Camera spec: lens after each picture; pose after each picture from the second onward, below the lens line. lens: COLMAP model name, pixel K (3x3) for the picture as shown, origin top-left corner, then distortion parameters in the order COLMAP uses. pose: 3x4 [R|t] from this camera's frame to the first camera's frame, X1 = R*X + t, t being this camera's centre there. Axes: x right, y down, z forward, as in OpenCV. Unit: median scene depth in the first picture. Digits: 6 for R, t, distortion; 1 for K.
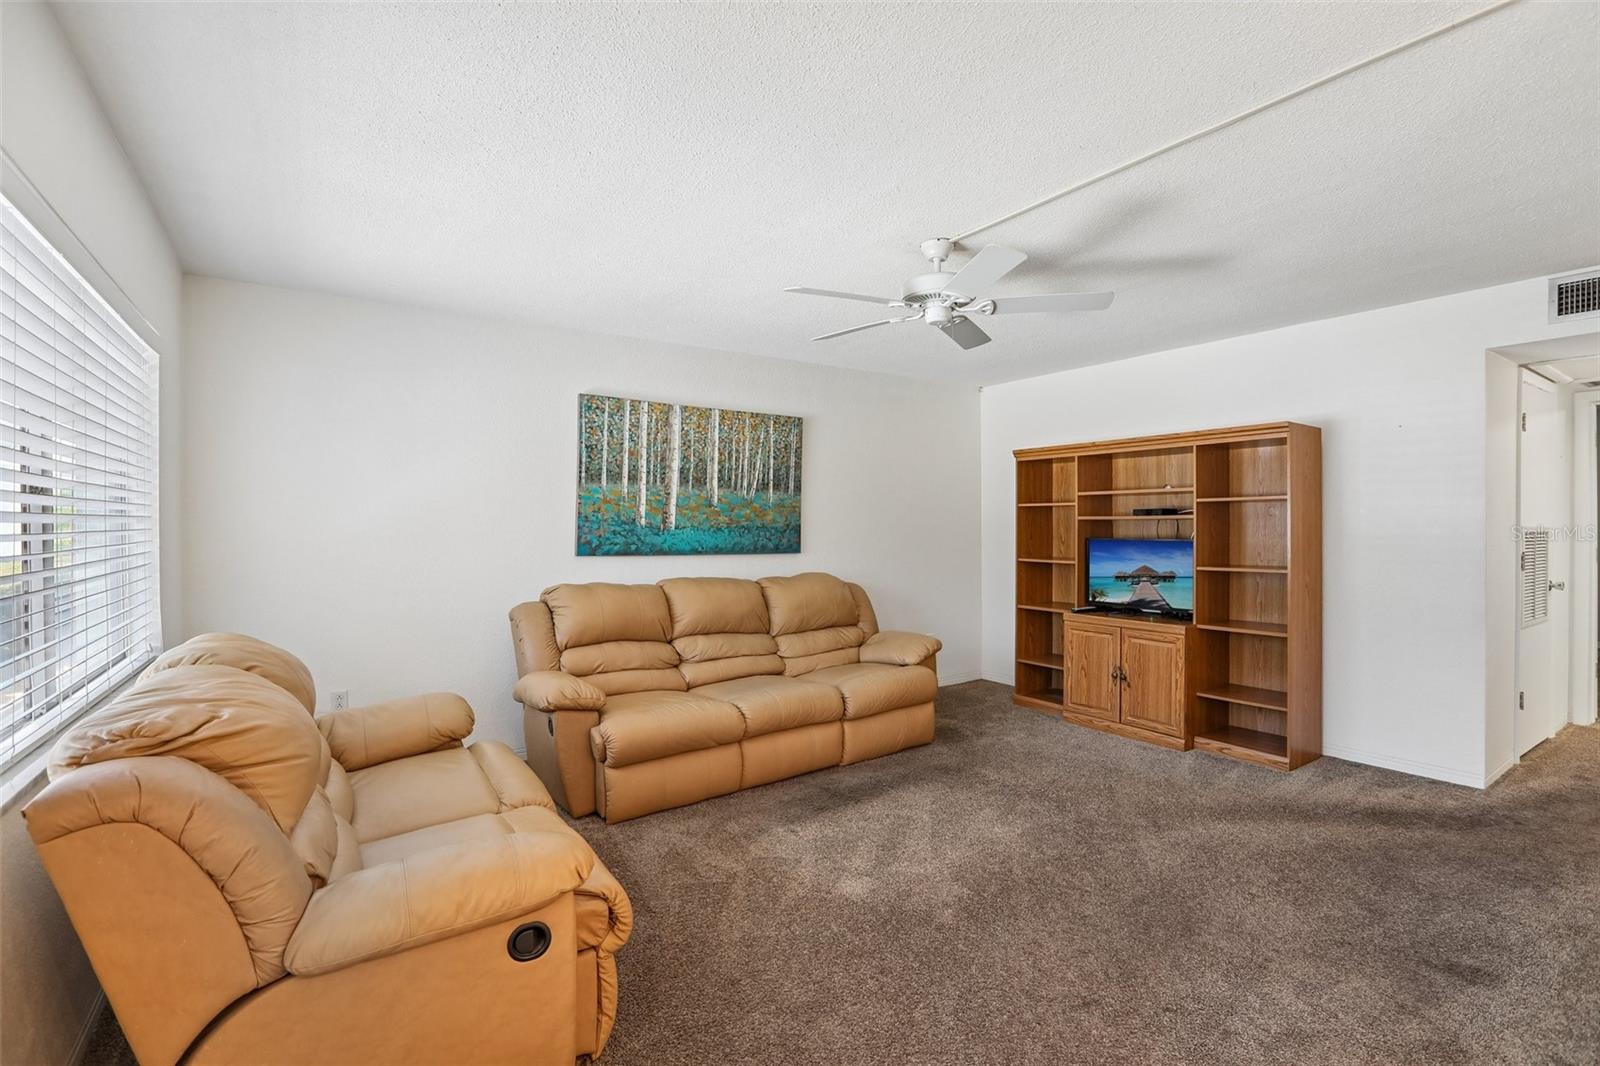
lens RADIAL K [[744.5, 0, 825.1], [0, 744.5, 535.3], [0, 0, 1]] dist [-0.018646, 0.012435]
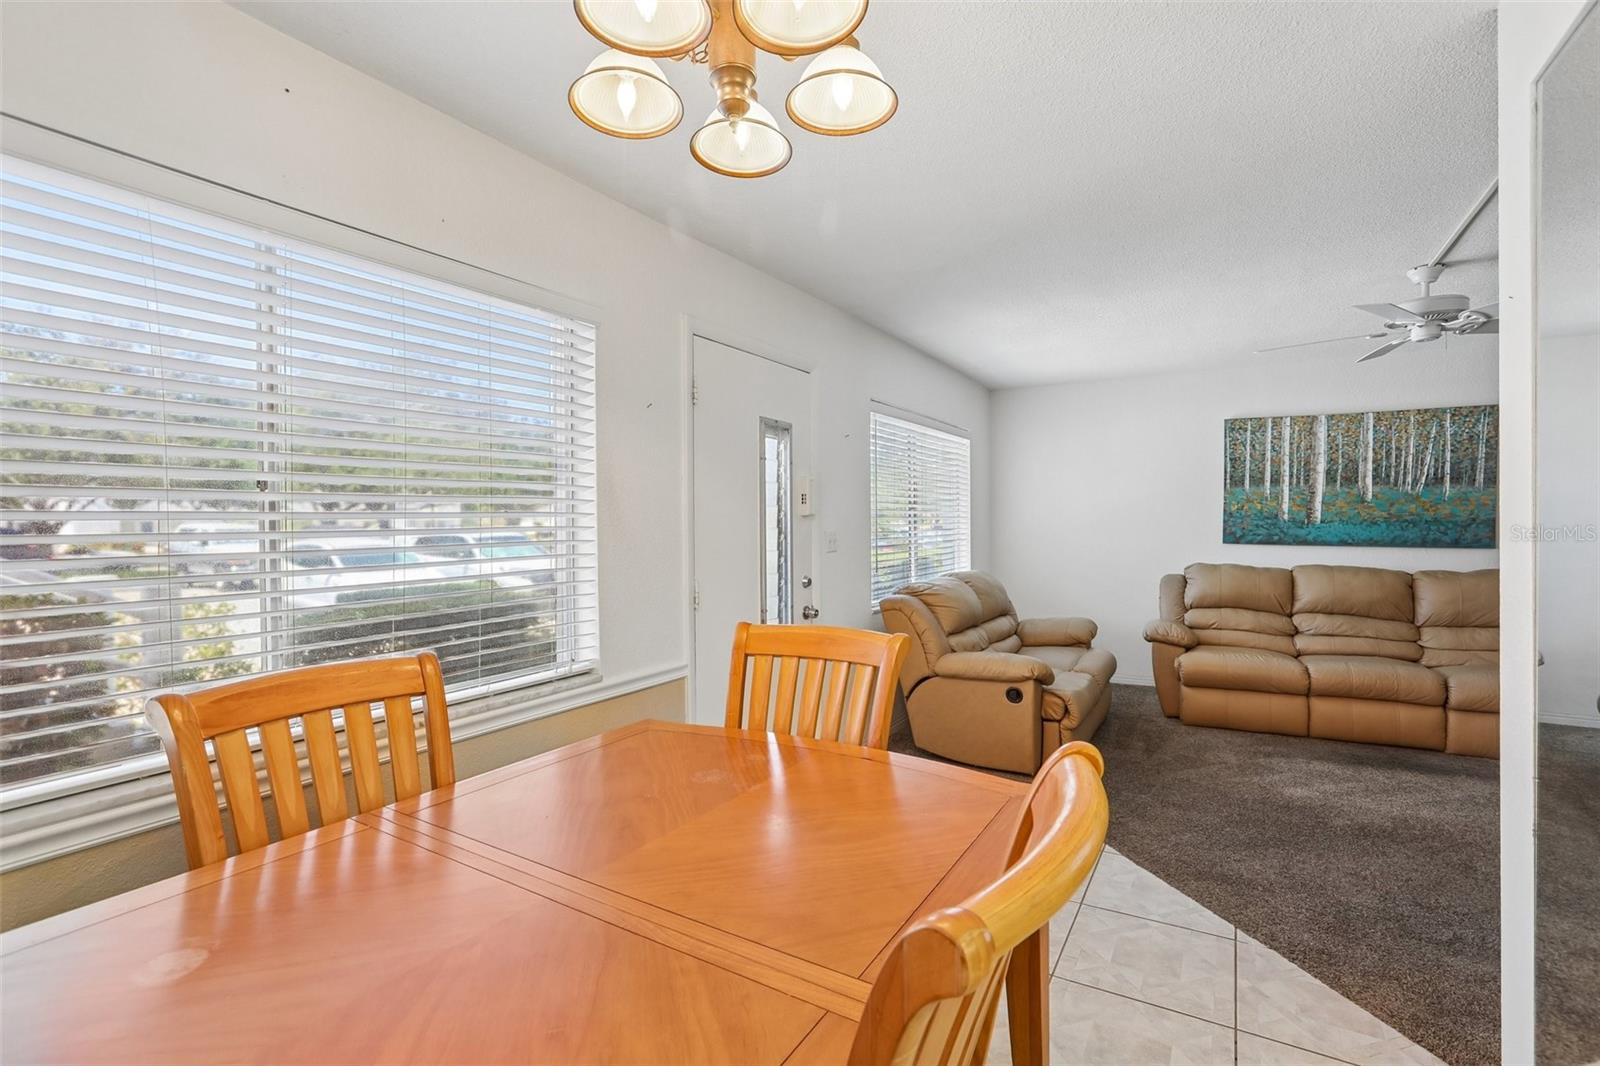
lens RADIAL K [[744.5, 0, 796.6], [0, 744.5, 531.4], [0, 0, 1]] dist [-0.018646, 0.012435]
pose [[0.427111, 0.014087, -0.904089, 0.511927], [-0.007254, 0.999900, 0.012153, -0.003590], [0.904170, 0.001367, 0.427171, -0.234094]]
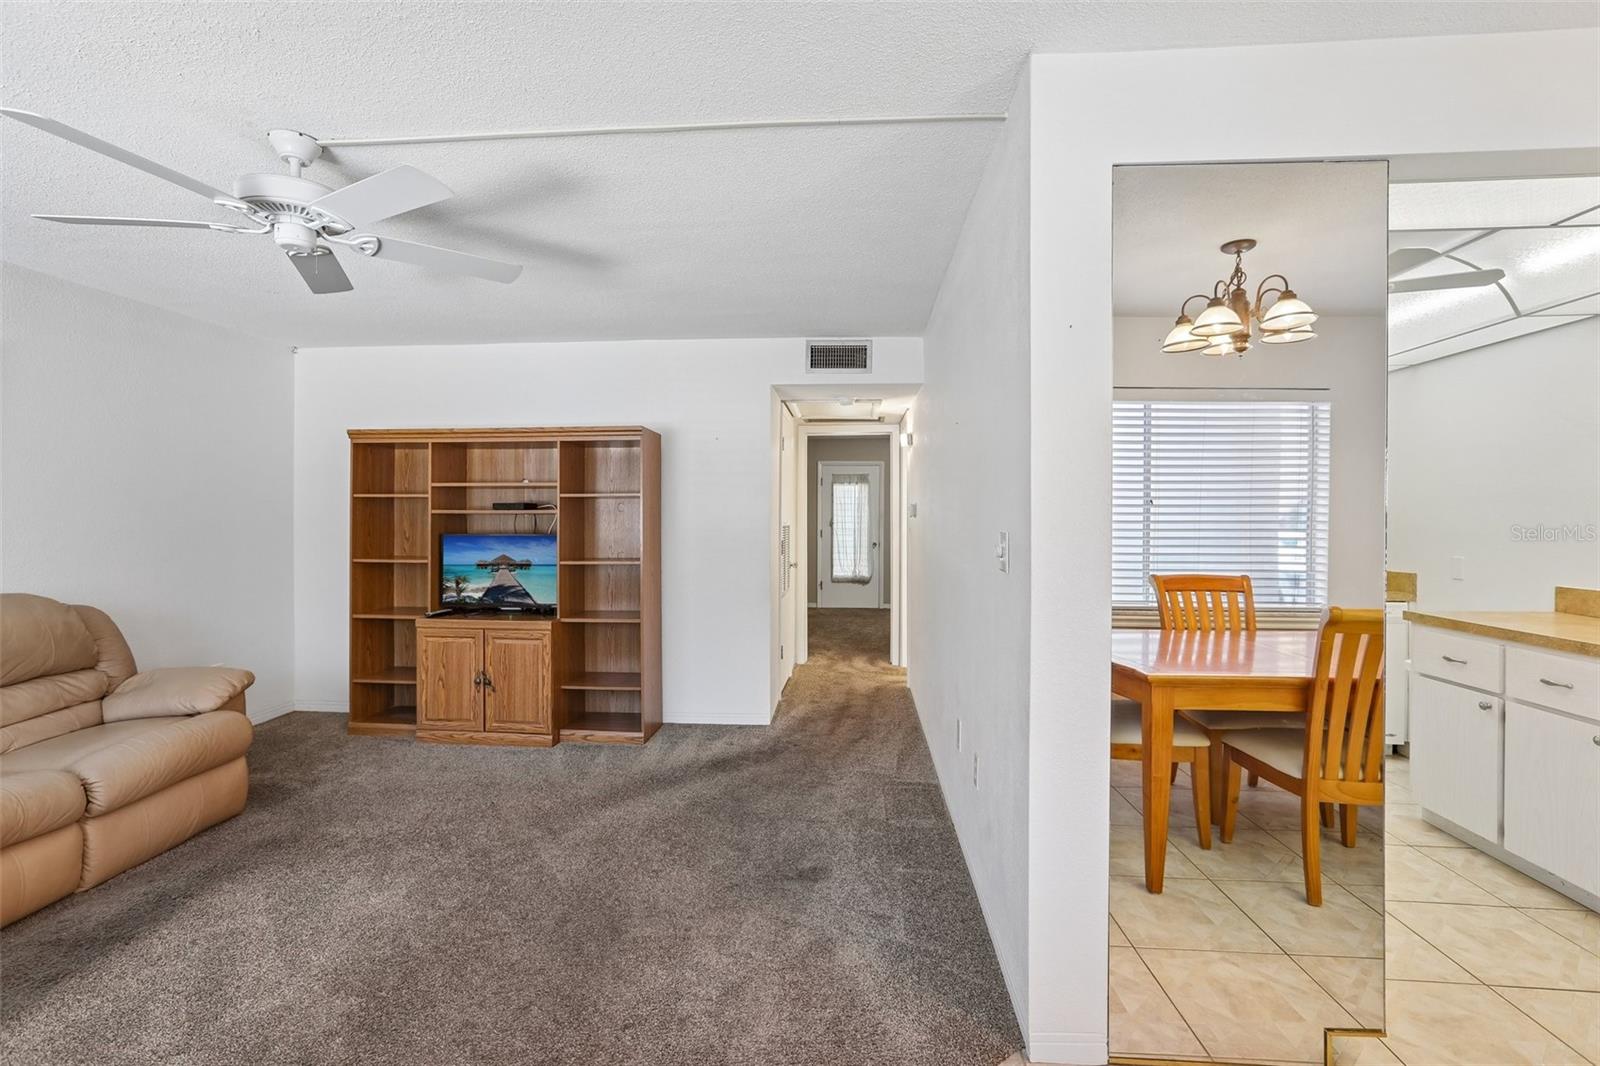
lens RADIAL K [[744.5, 0, 814.4], [0, 744.5, 520.1], [0, 0, 1]] dist [-0.018646, 0.012435]
pose [[0.647958, 0.003165, 0.761670, -0.050389], [0.006997, 0.999924, -0.010108, -0.000968], [-0.761644, 0.011879, 0.647887, 0.087021]]
